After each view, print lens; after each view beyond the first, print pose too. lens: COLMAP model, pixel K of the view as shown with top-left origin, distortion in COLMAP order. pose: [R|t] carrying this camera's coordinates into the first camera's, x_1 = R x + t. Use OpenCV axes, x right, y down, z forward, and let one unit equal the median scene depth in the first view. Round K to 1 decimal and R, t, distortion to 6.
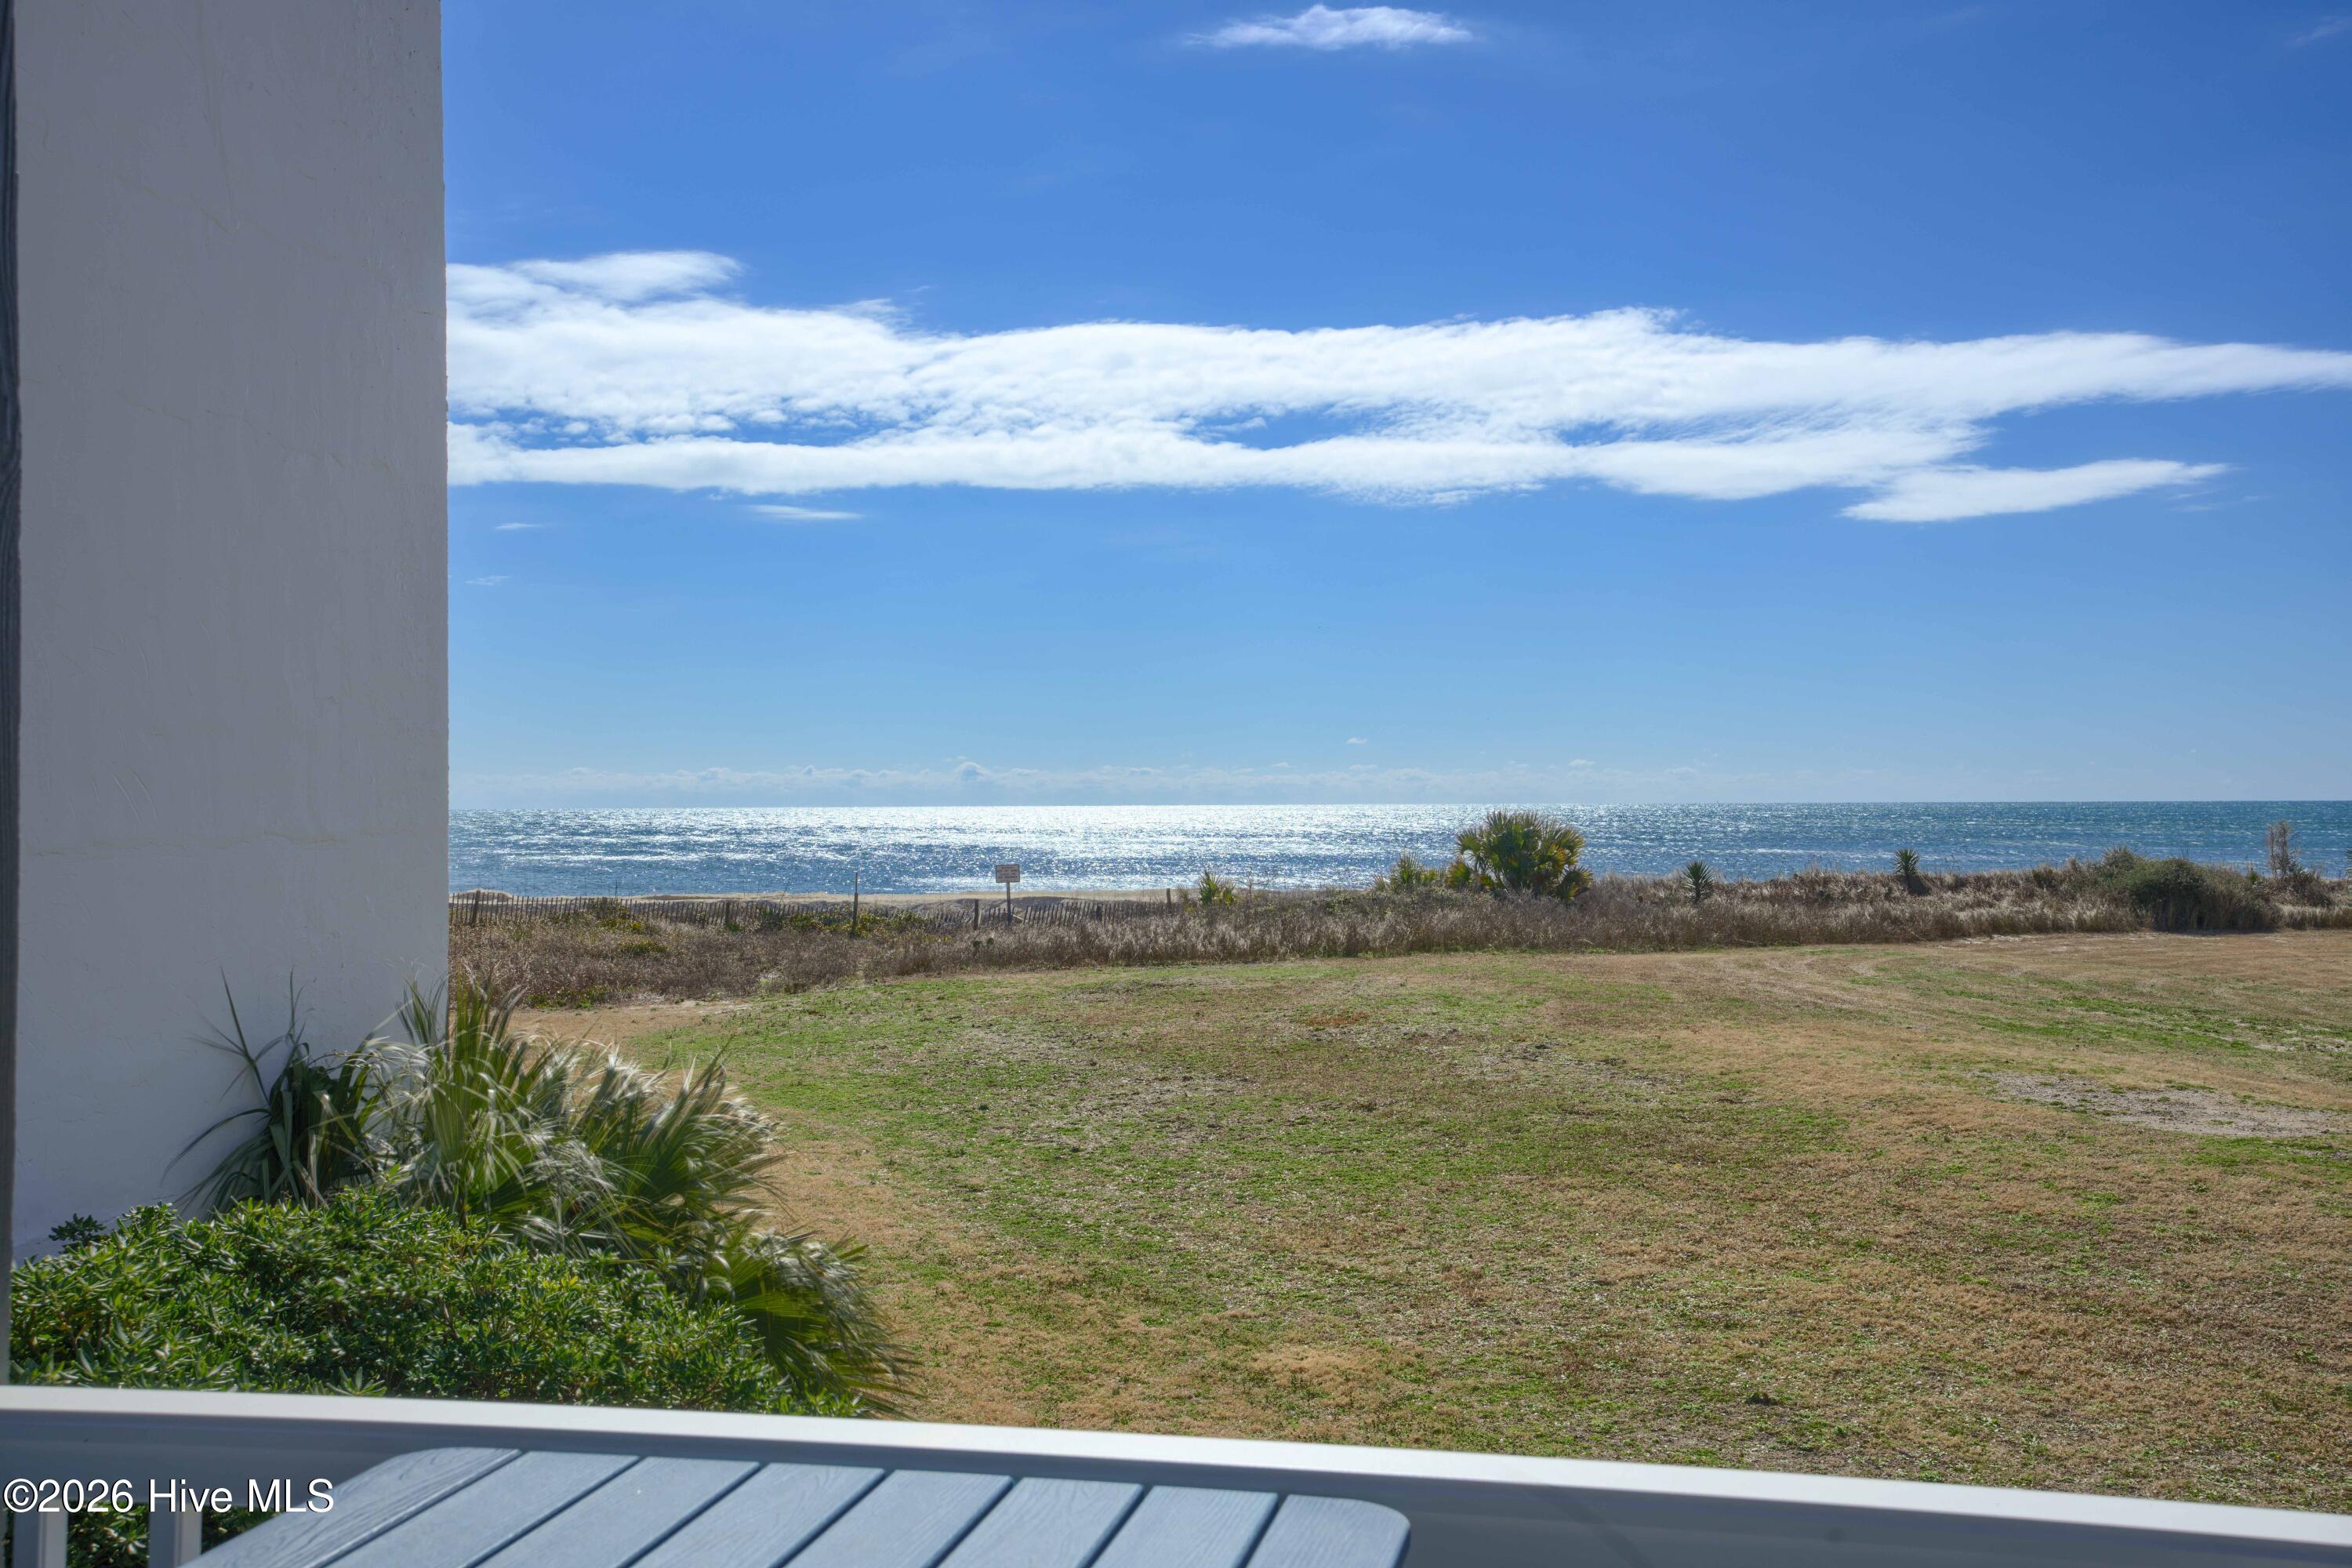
lens RADIAL K [[2228.0, 0, 1176.6], [0, 2228.0, 790.8], [0, 0, 1]] dist [0.043149, 0.090997]
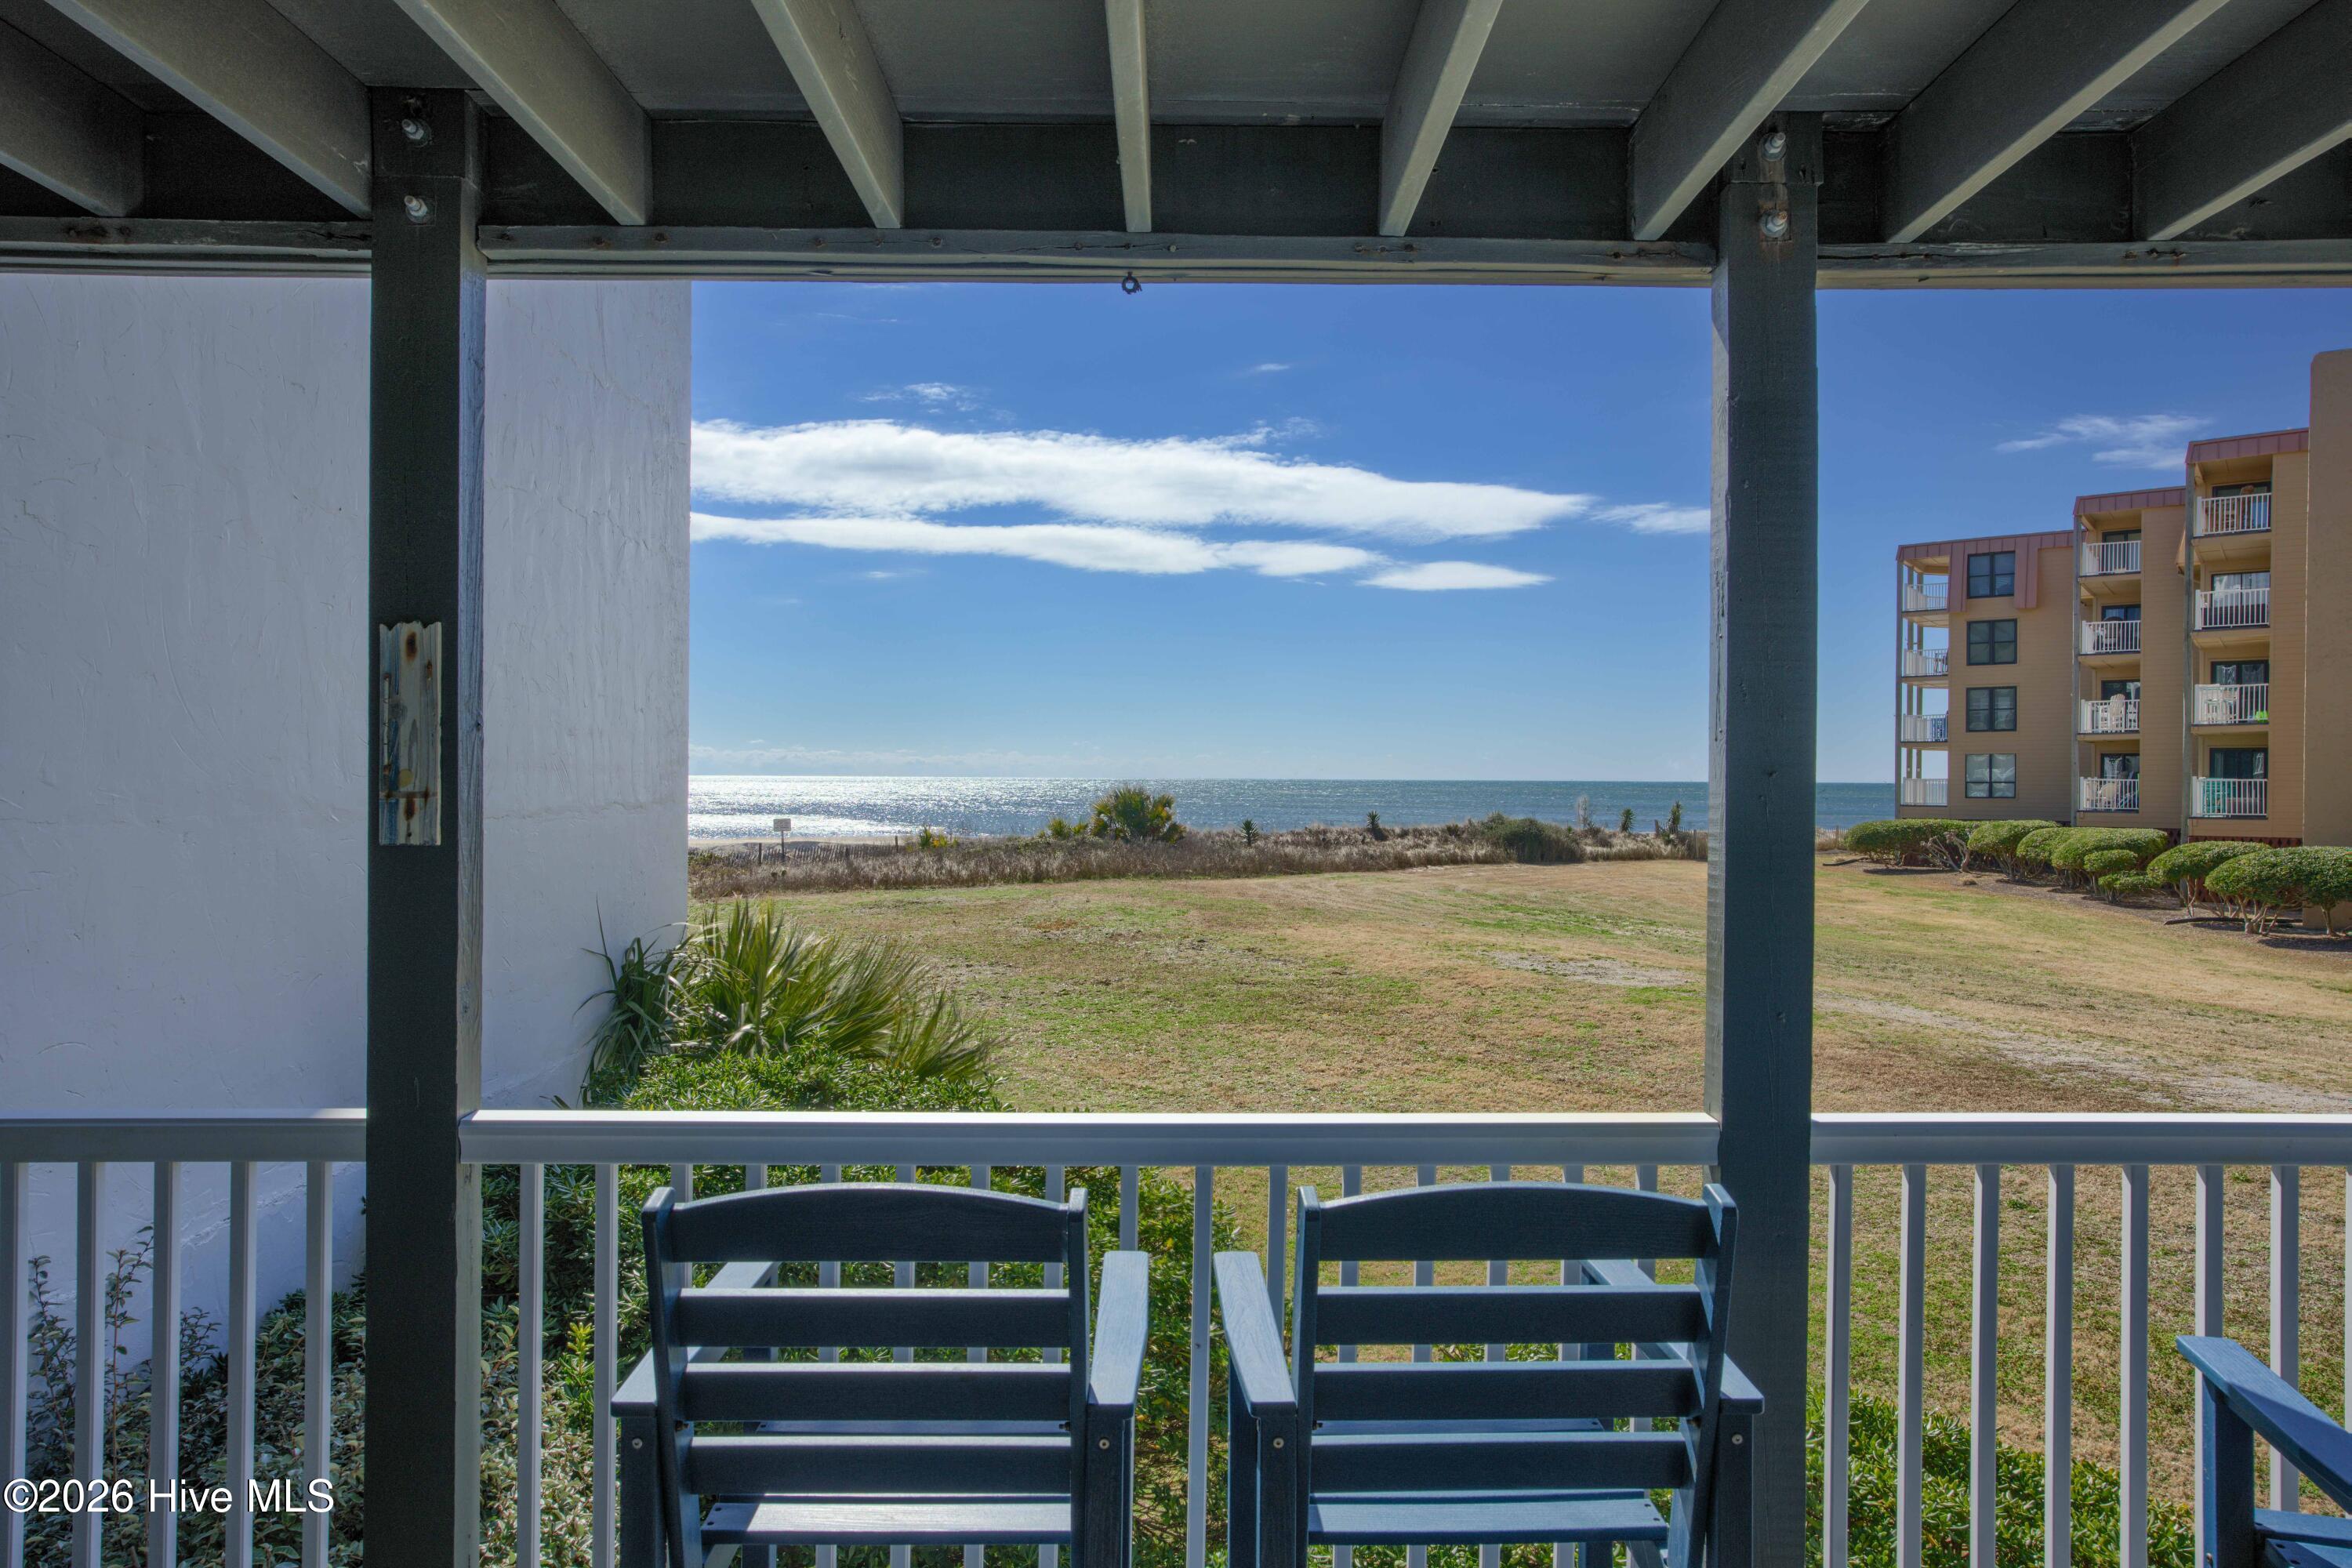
lens RADIAL K [[1521.8, 0, 1180.6], [0, 1521.8, 788.2], [0, 0, 1]] dist [-0.031062, 0.048335]
pose [[0.974229, 0.009061, 0.225380, -0.058071], [-0.012057, 0.999856, 0.011919, -0.001501], [-0.225240, -0.014329, 0.974198, -0.007289]]
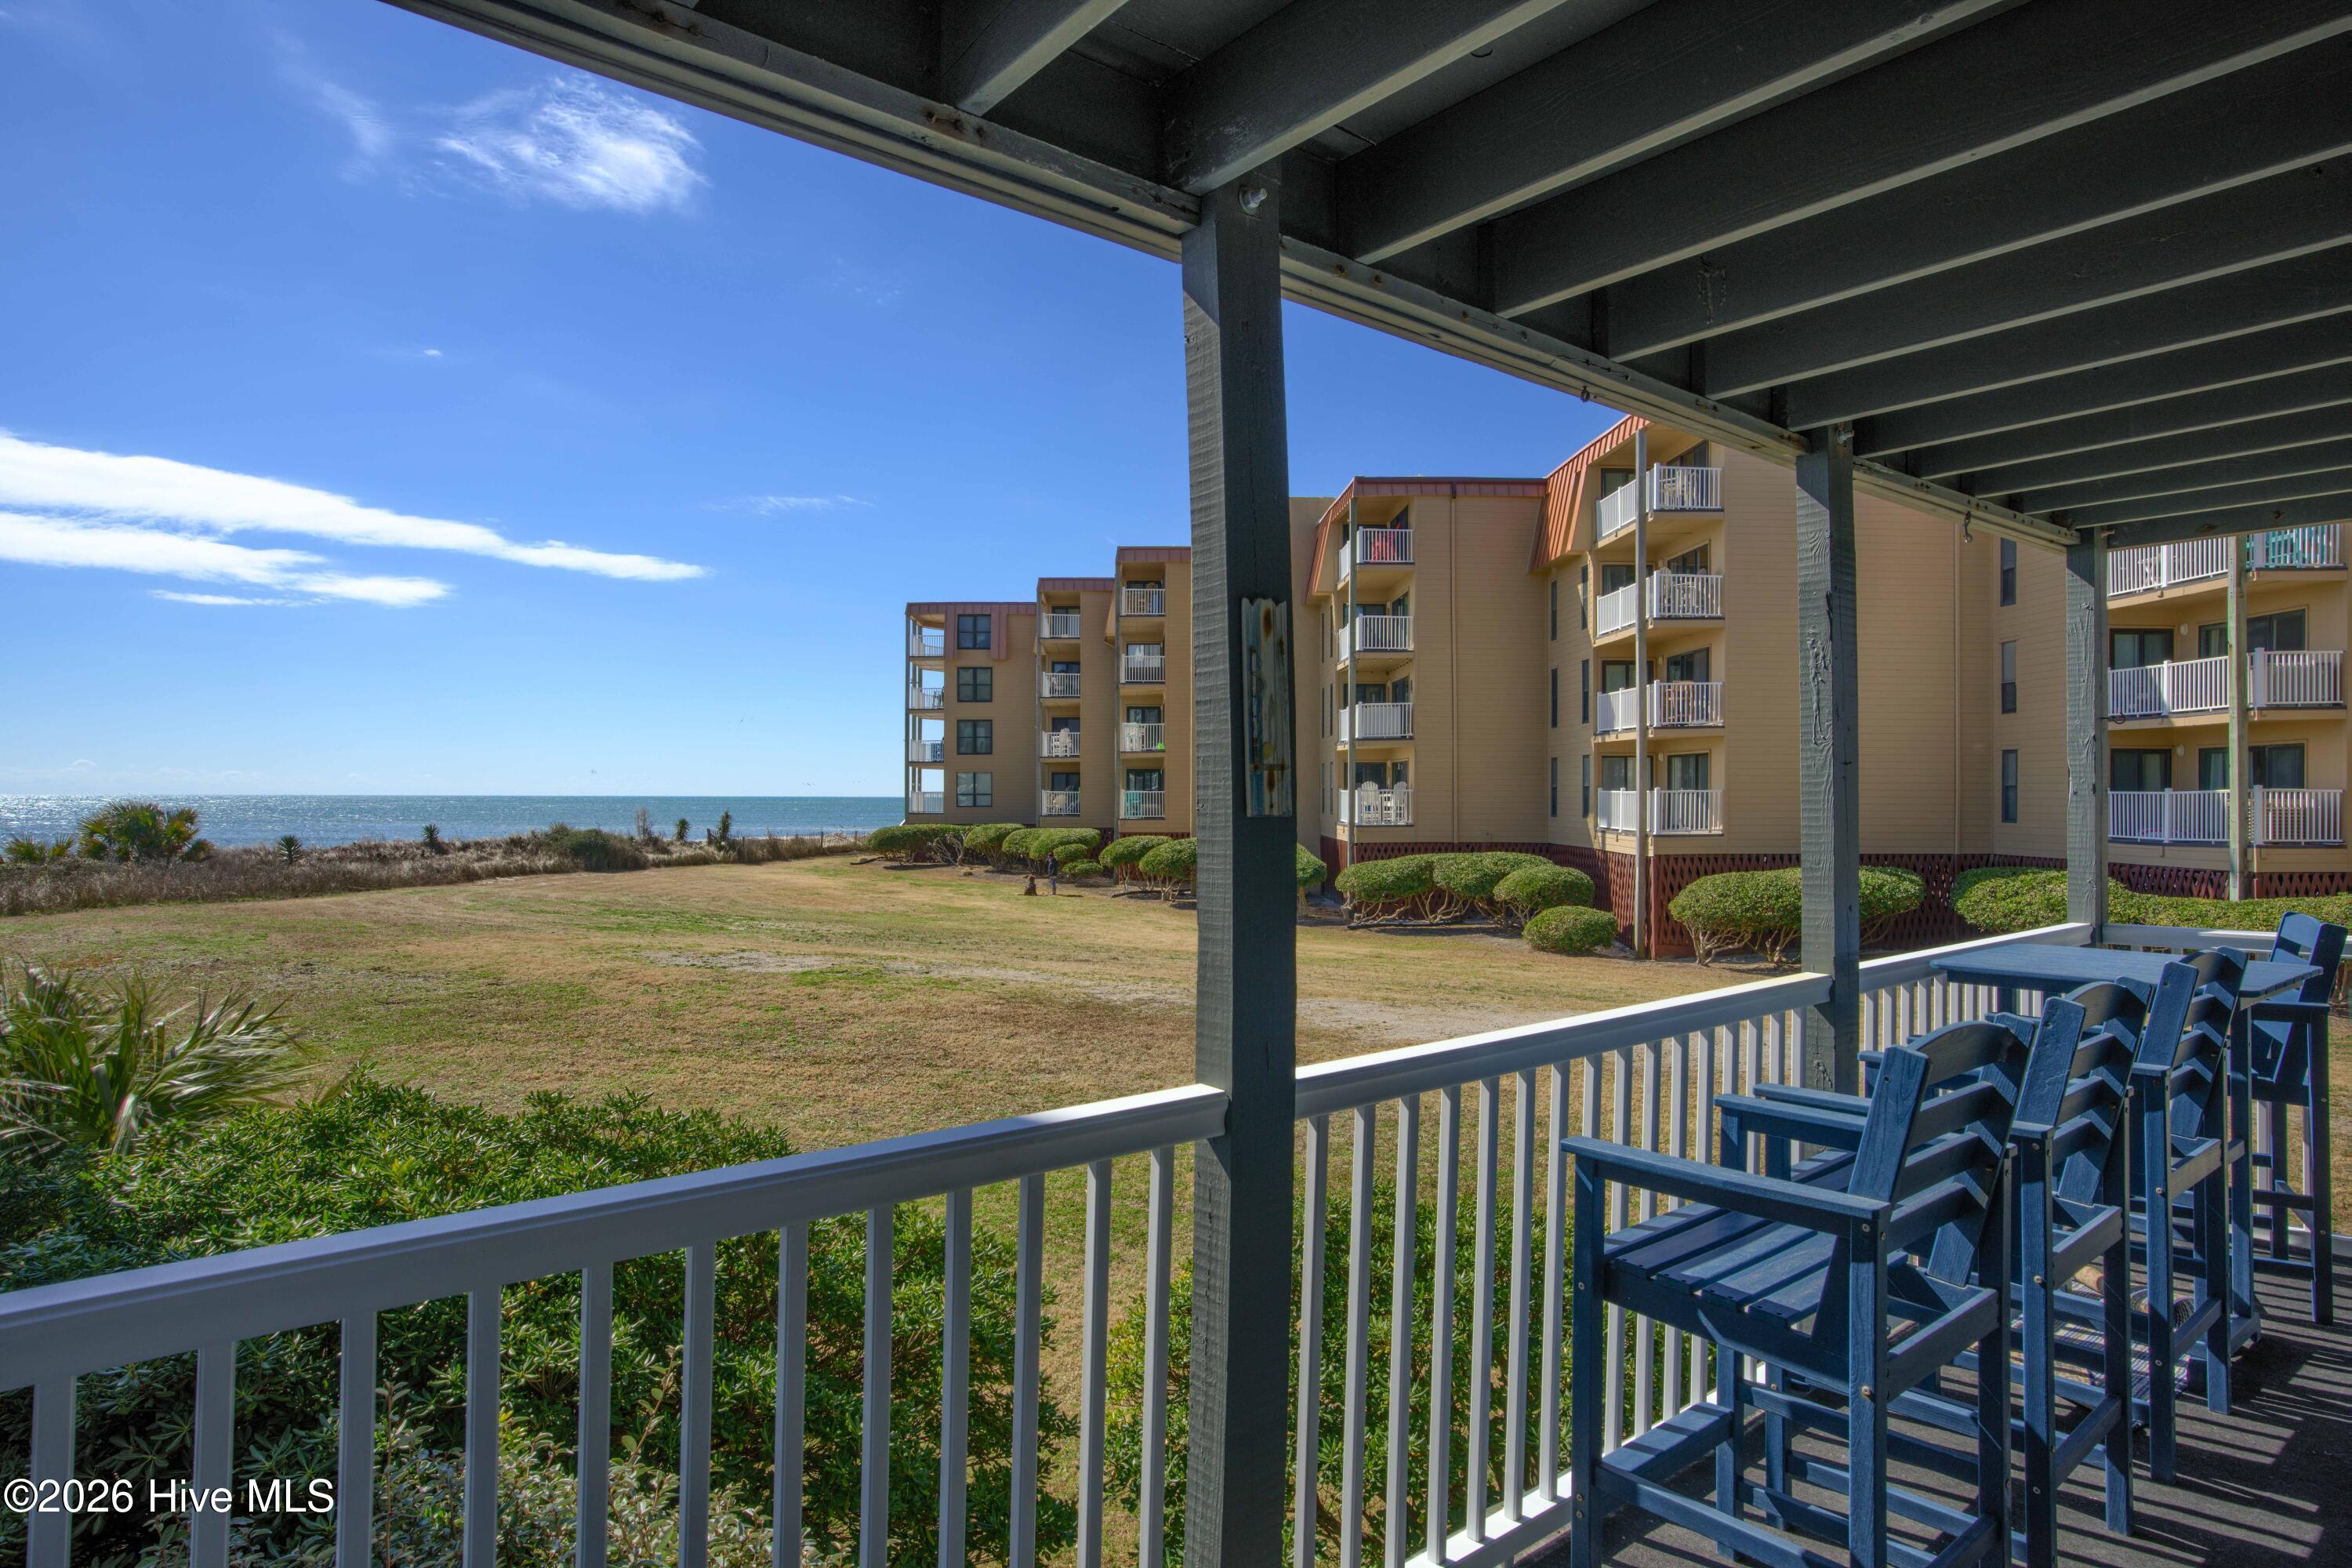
lens RADIAL K [[1346.6, 0, 1183.3], [0, 1346.6, 787.5], [0, 0, 1]] dist [-0.044630, 0.040198]
pose [[0.611223, 0.012153, 0.791365, -0.113932], [-0.010808, 0.999917, -0.007008, 0.000846], [-0.791385, -0.004270, 0.611303, 0.024239]]
